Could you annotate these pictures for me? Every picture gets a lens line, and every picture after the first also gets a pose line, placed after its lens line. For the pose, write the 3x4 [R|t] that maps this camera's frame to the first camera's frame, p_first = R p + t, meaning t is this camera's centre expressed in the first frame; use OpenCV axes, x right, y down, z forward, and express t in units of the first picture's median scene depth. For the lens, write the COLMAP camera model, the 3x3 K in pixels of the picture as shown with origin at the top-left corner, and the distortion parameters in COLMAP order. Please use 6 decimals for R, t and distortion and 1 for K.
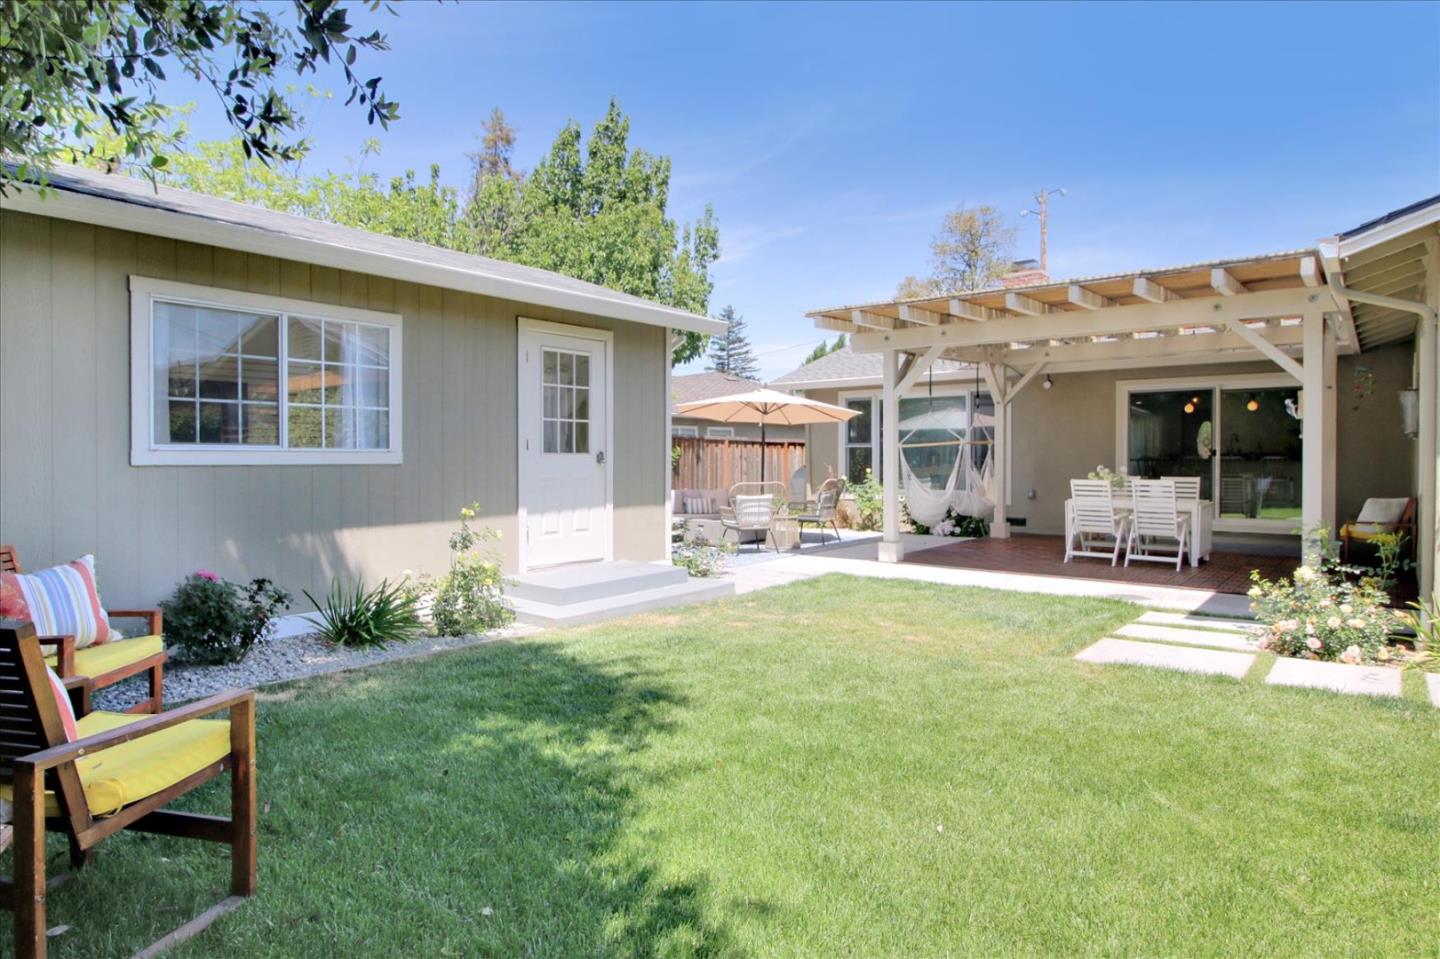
lens RADIAL K [[849.6, 0, 700.8], [0, 849.6, 464.6], [0, 0, 1]] dist [0.001874, -0.016967]
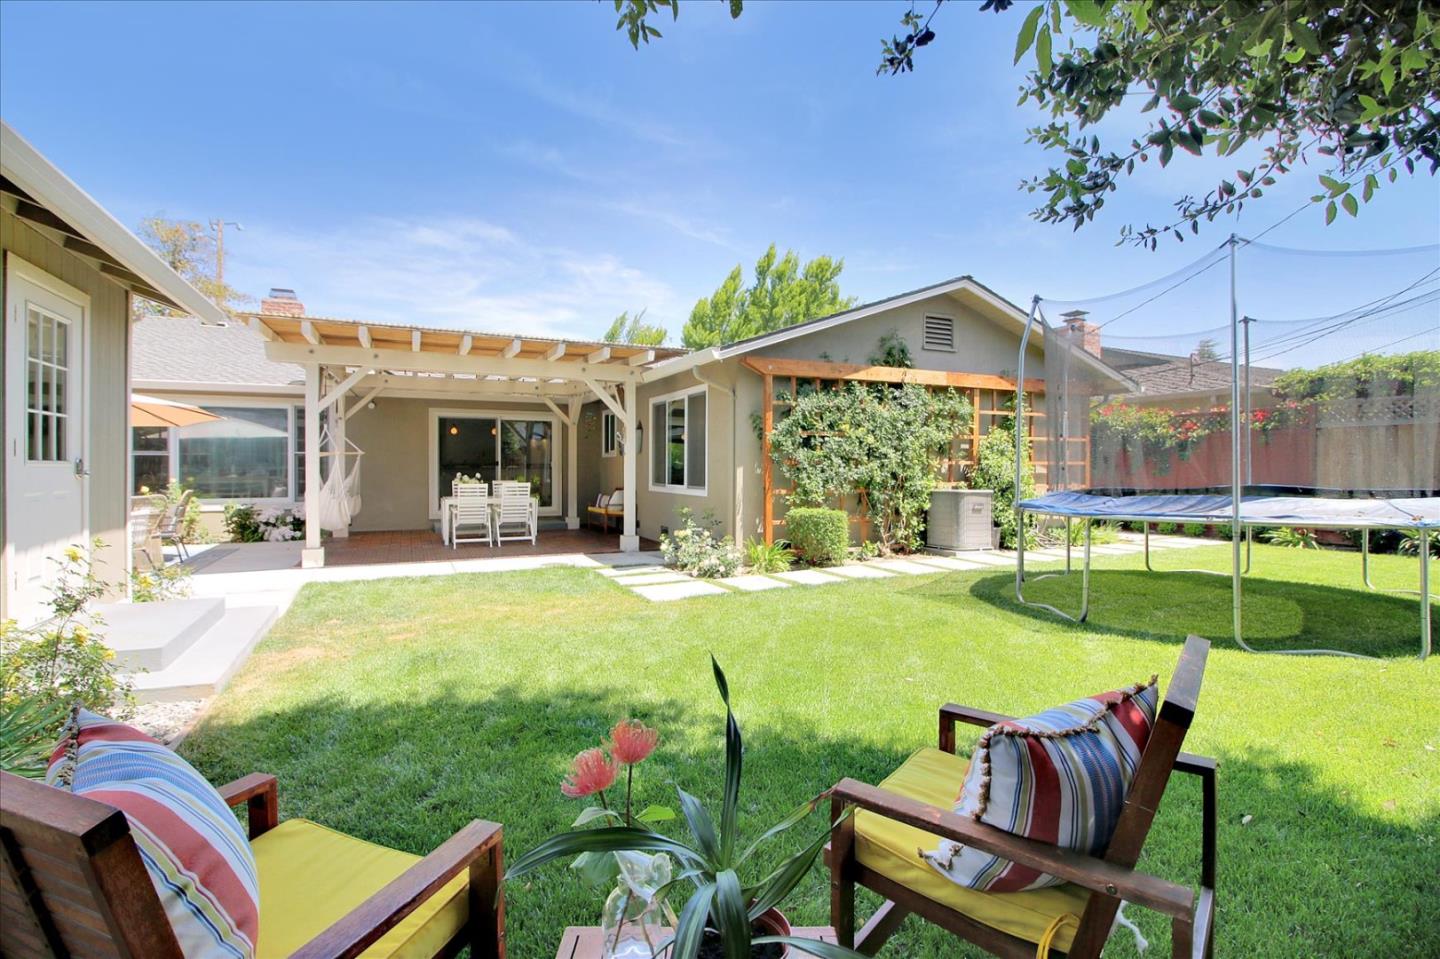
lens RADIAL K [[663.1, 0, 718.5], [0, 663.1, 469.9], [0, 0, 1]] dist [0.005439, -0.009111]
pose [[0.419090, -0.004202, 0.907935, -0.305153], [0.006223, 0.999979, 0.001755, -0.002950], [-0.907923, 0.004914, 0.419107, 0.212139]]
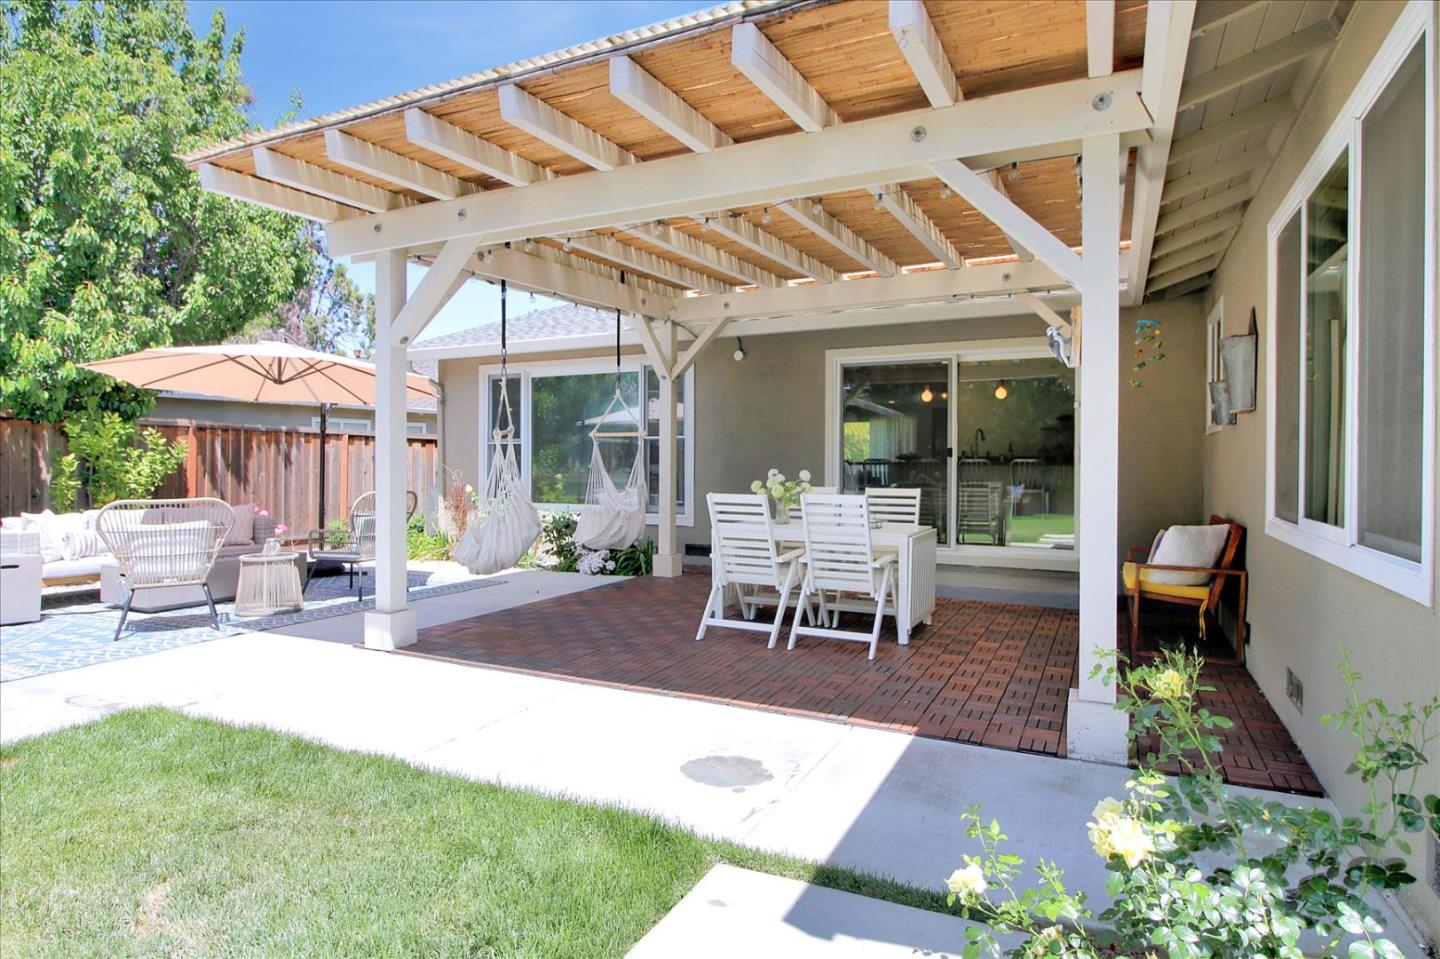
lens RADIAL K [[802.7, 0, 720.0], [0, 802.7, 479.5], [0, 0, 1]] dist [0.023008, -0.032253]
pose [[0.973384, 0.000554, 0.229180, 0.309850], [-0.002884, 0.999948, 0.009832, 0.002556], [-0.229162, -0.010232, 0.973335, 0.458393]]
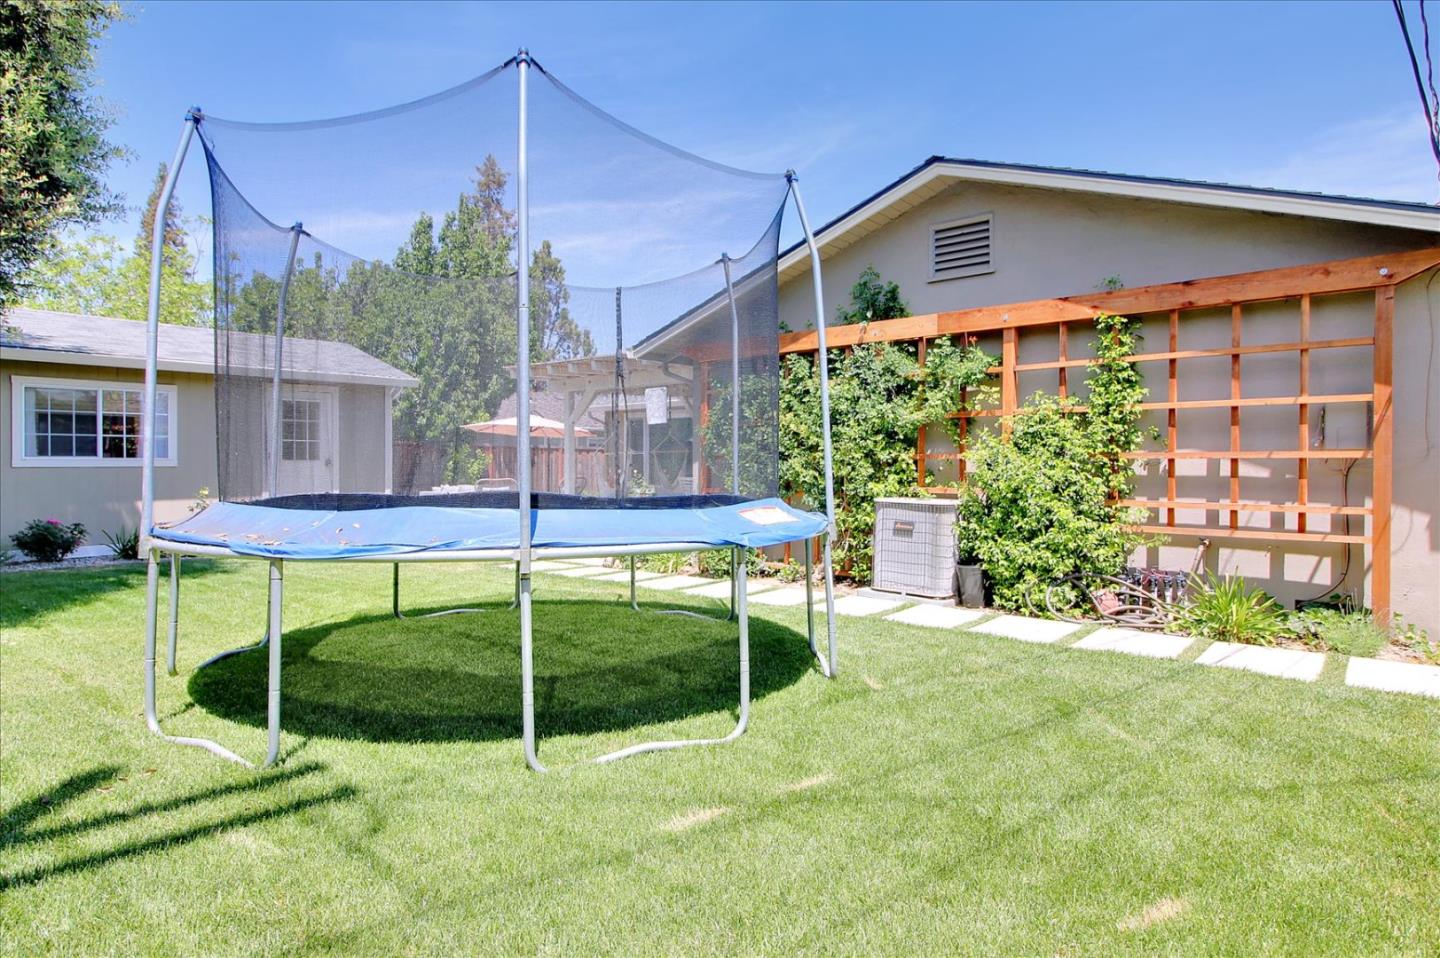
lens RADIAL K [[802.7, 0, 720.0], [0, 802.7, 479.0], [0, 0, 1]] dist [0.023008, -0.032253]
pose [[0.999732, 0.000956, -0.023116, 0.528221], [-0.000625, 0.999897, 0.014304, 0.000843], [0.023127, -0.014286, 0.999630, -0.435116]]
